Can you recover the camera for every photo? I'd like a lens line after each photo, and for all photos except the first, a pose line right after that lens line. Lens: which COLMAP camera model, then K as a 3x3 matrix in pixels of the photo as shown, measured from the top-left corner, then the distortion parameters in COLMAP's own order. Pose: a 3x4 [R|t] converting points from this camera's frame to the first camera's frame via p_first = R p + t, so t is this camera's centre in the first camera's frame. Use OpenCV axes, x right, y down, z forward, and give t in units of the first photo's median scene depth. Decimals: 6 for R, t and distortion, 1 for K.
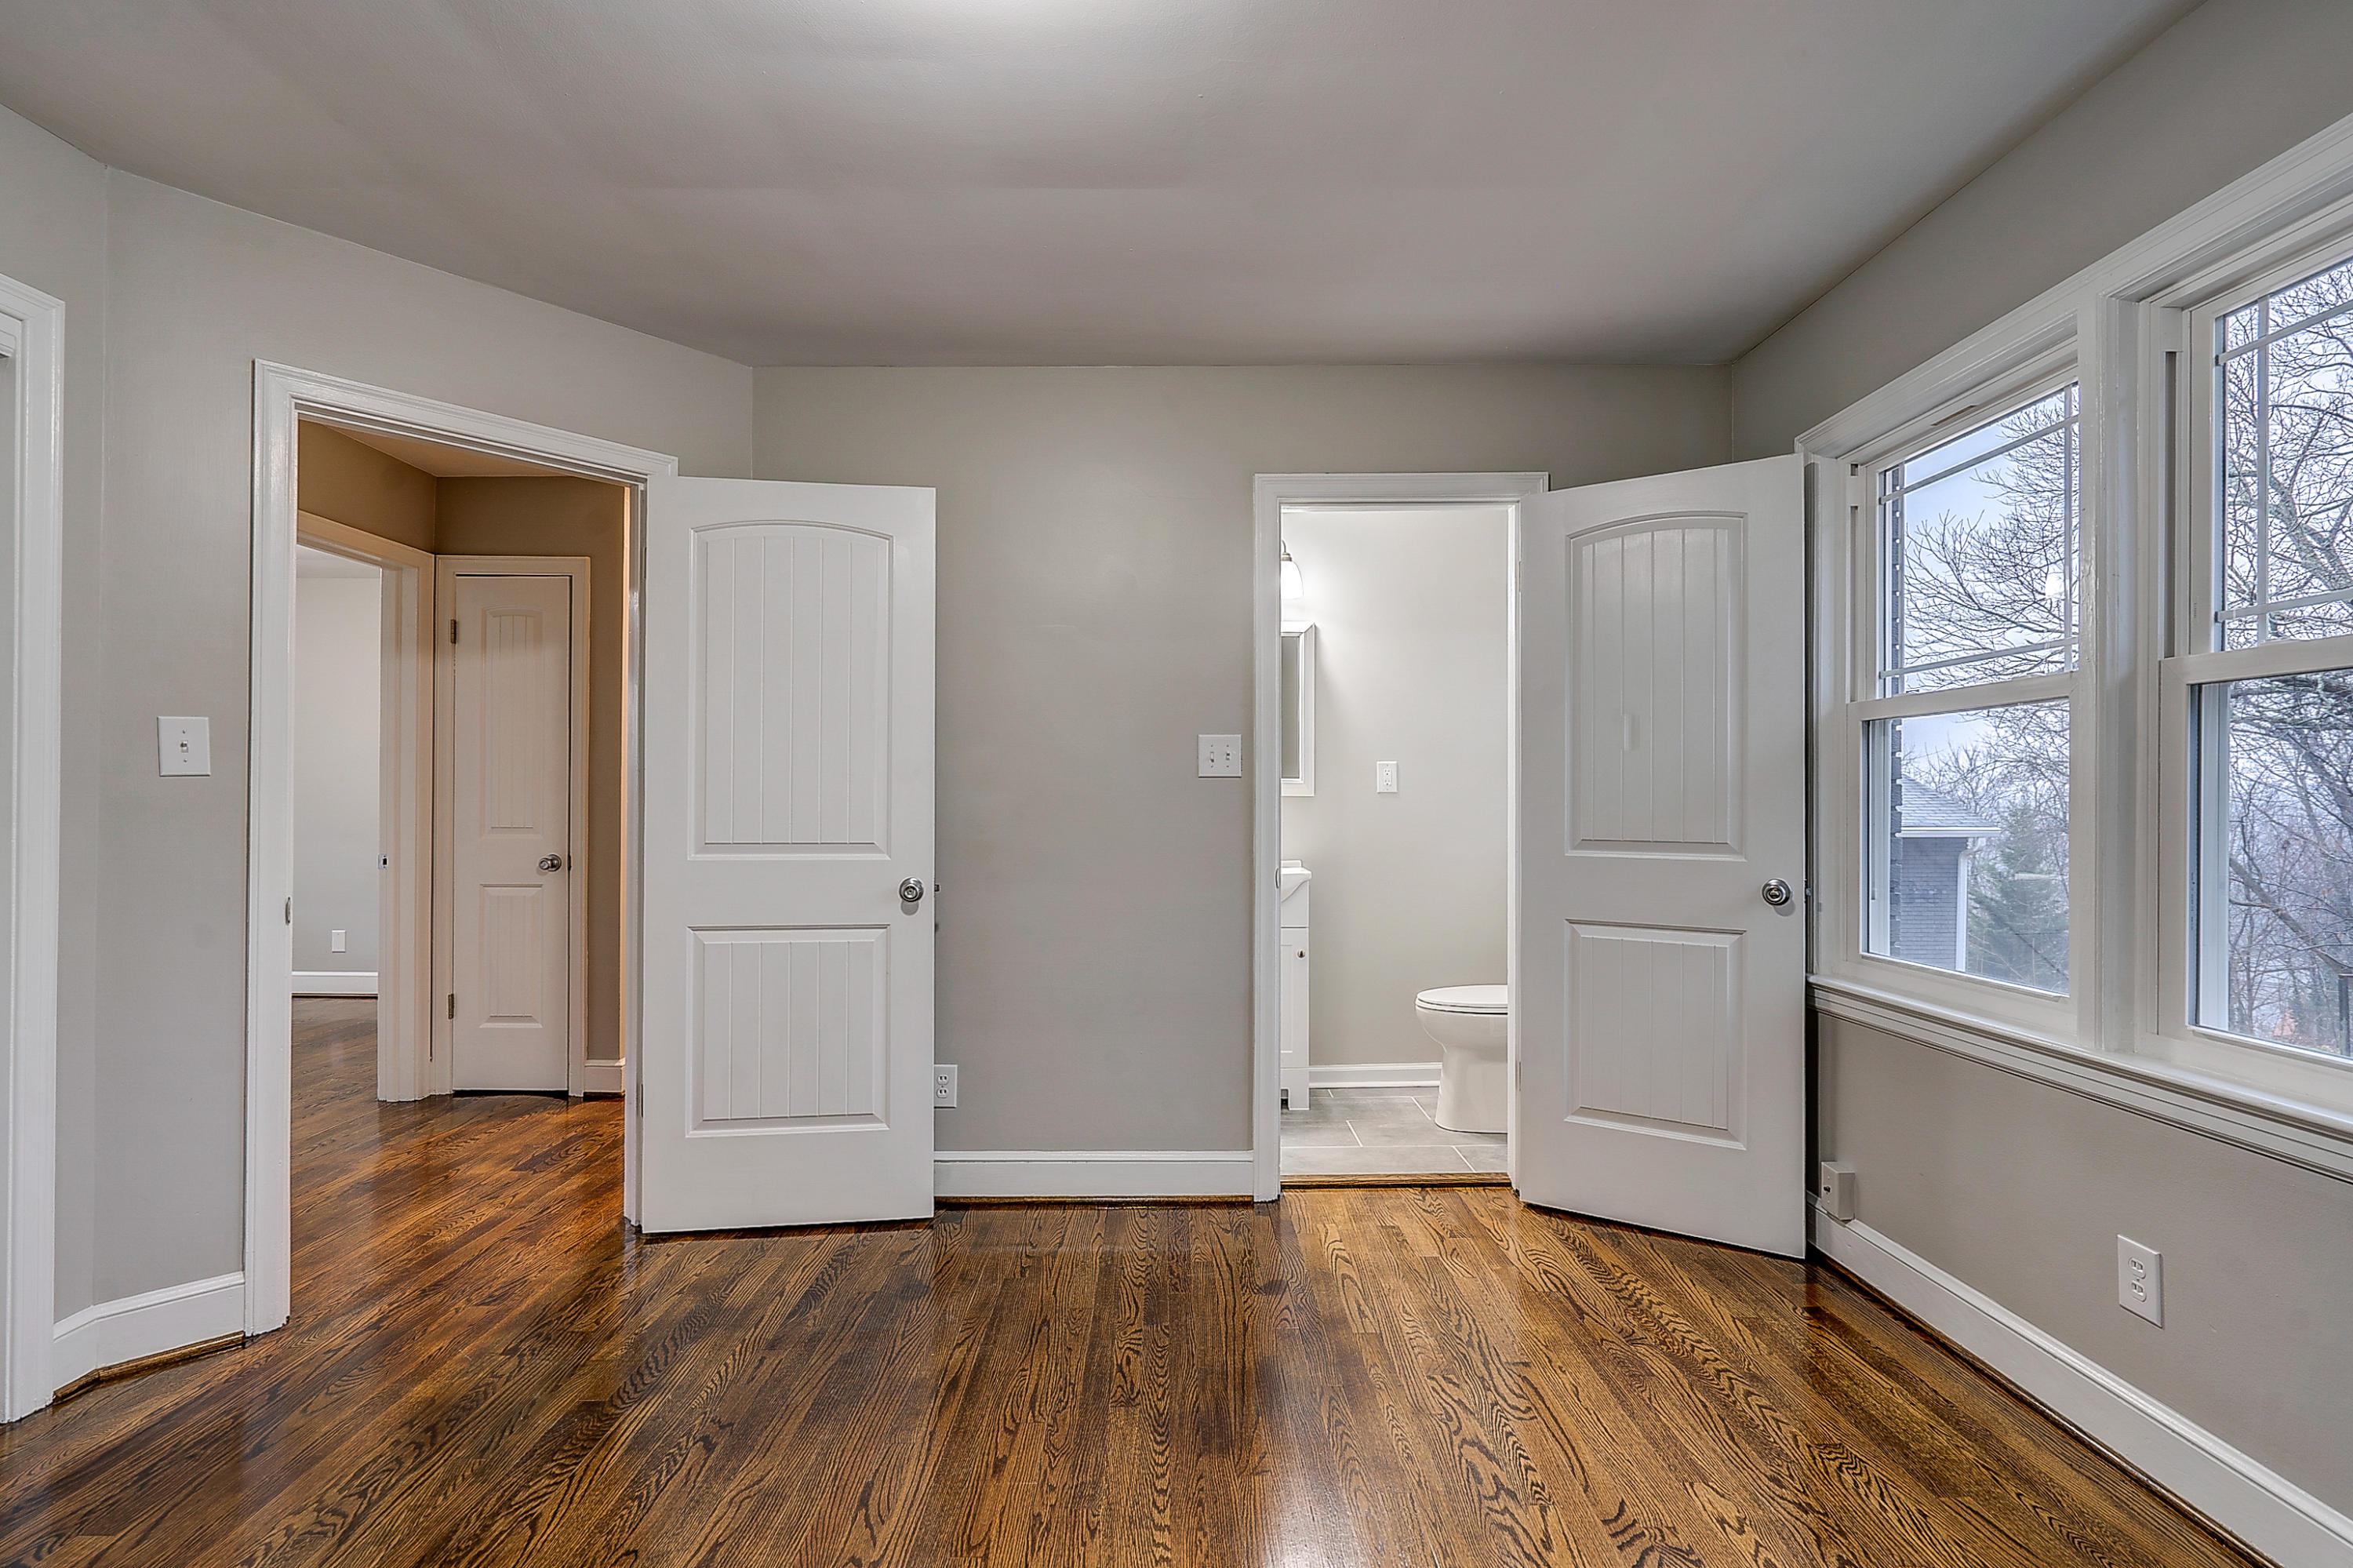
lens RADIAL K [[1085.9, 0, 1176.5], [0, 1085.9, 784.0], [0, 0, 1]] dist [-0.002225, -0.000123]
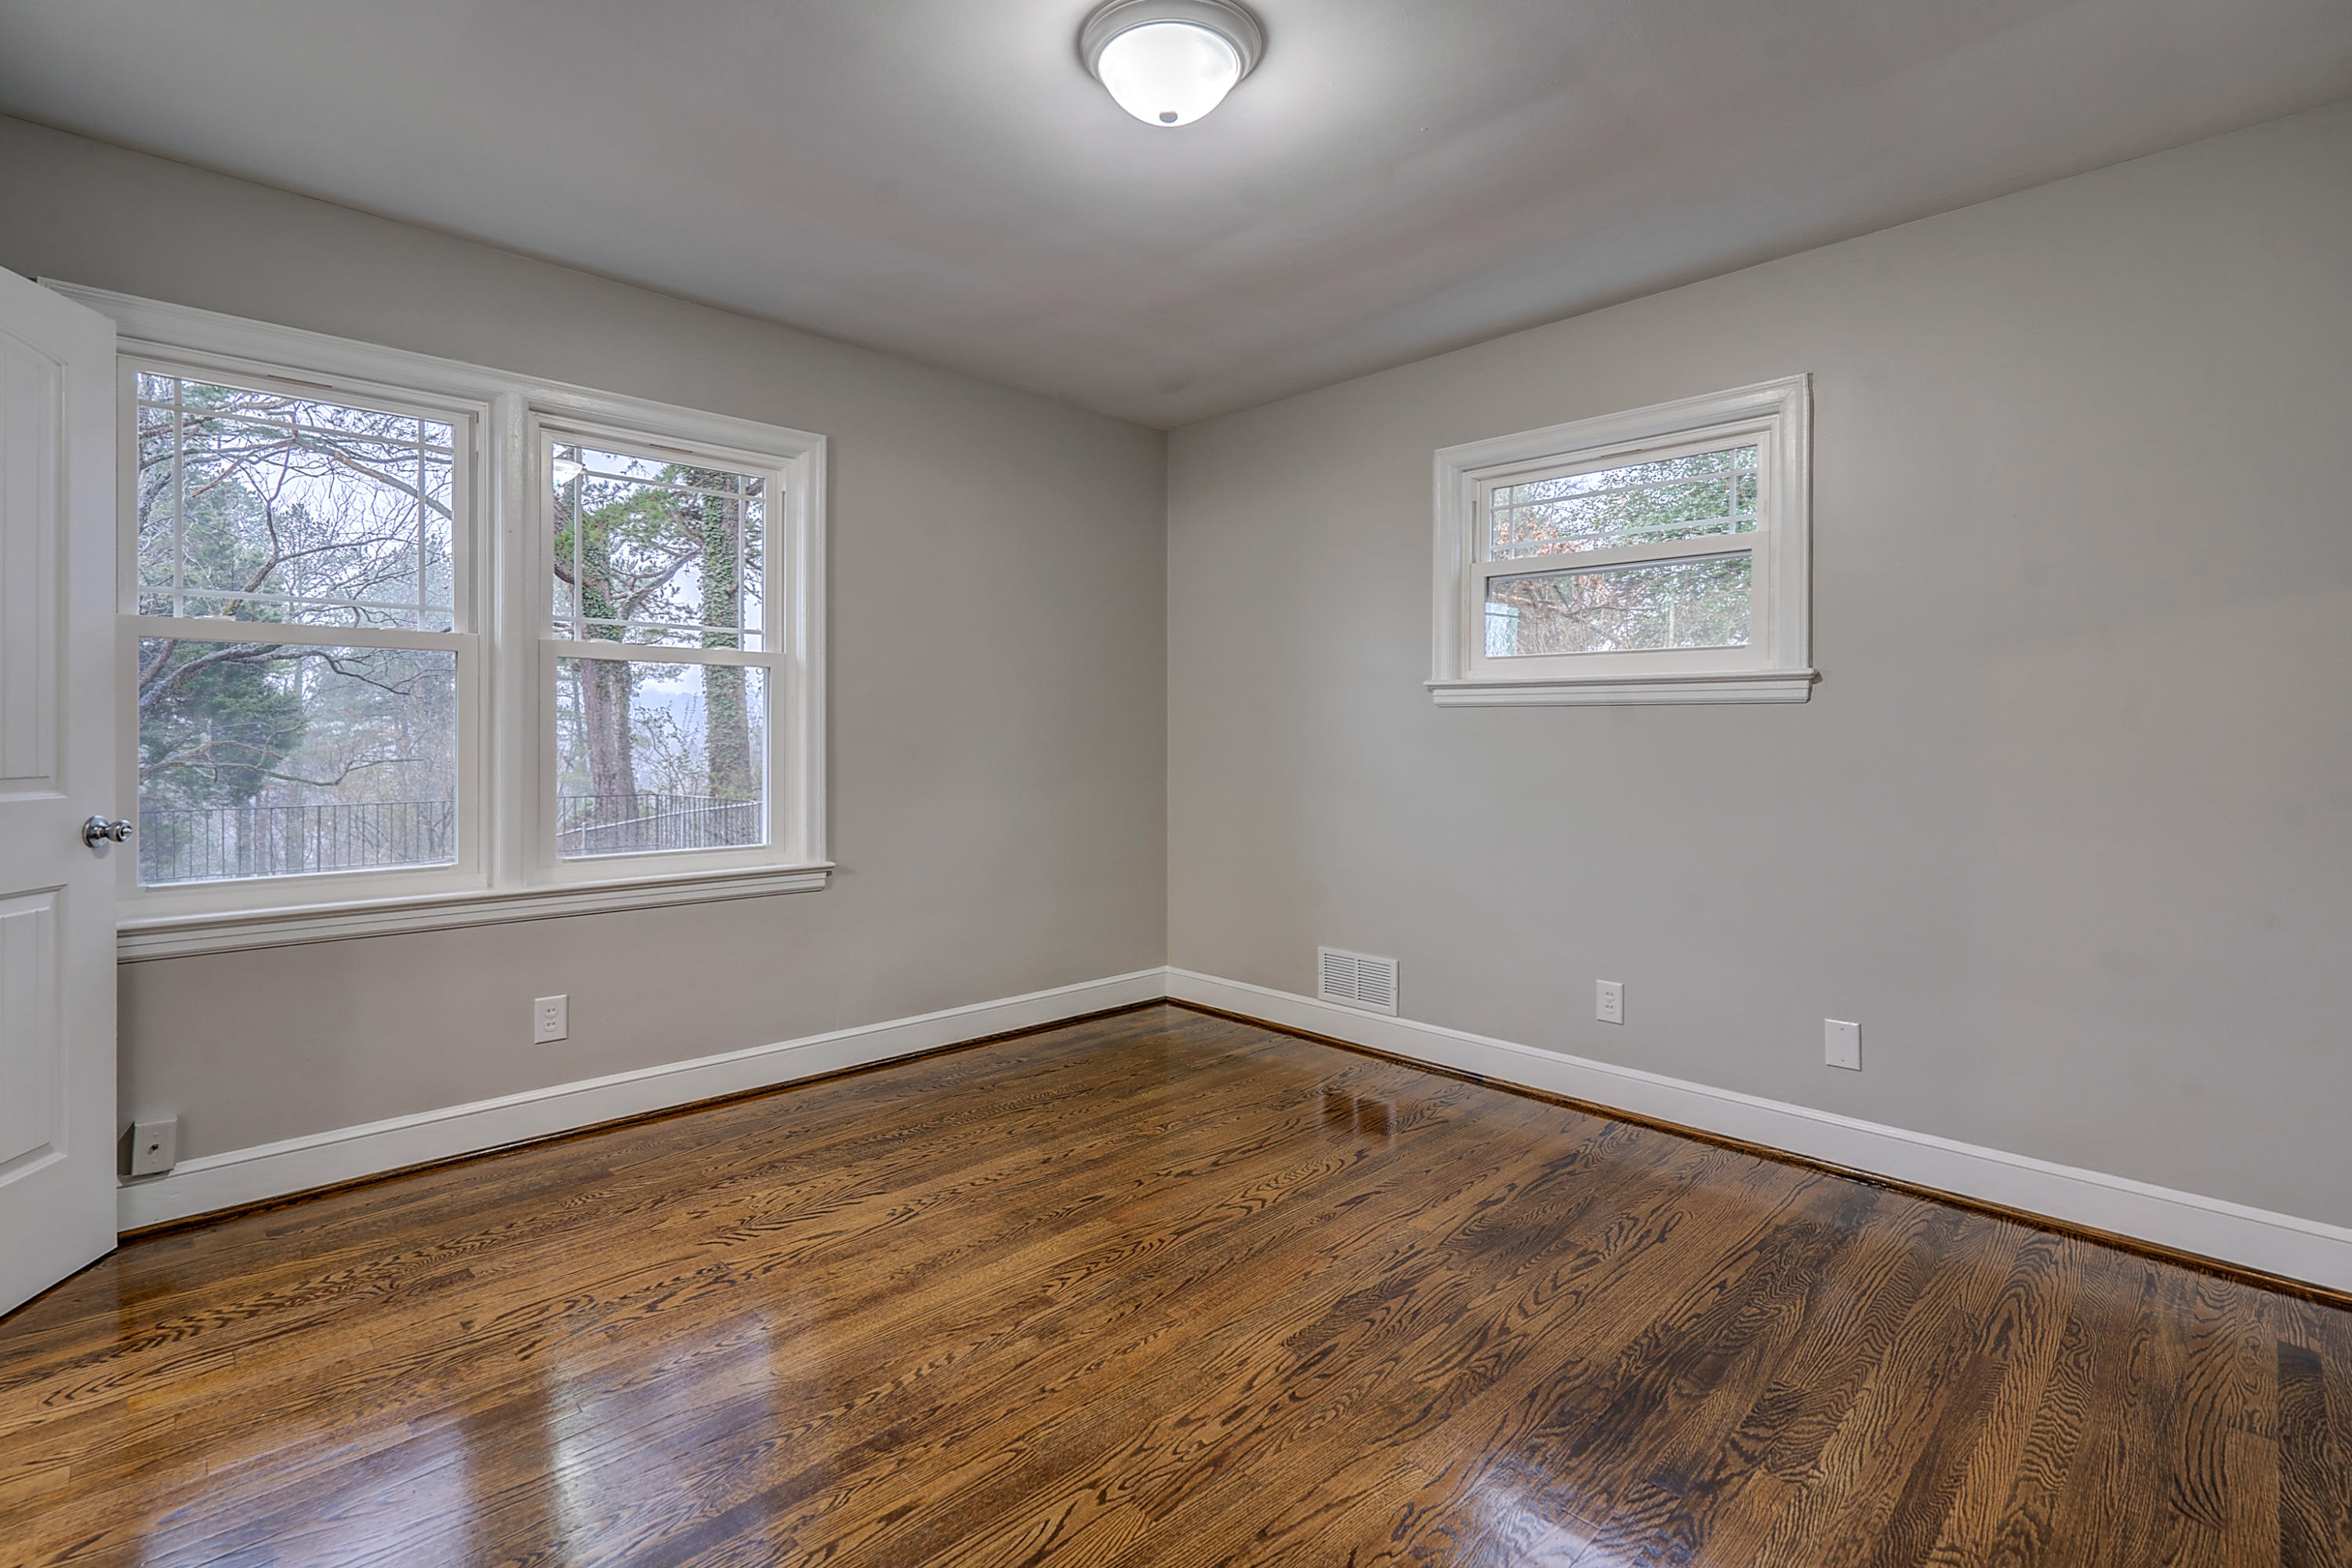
lens RADIAL K [[1100.6, 0, 1136.1], [0, 1100.6, 745.5], [0, 0, 1]] dist [-0.002046, 0.000500]
pose [[-0.666246, -0.014624, 0.745589, -0.889090], [-0.013988, 0.999877, 0.007113, 0.022019], [-0.745601, -0.005691, -0.666368, 1.393708]]
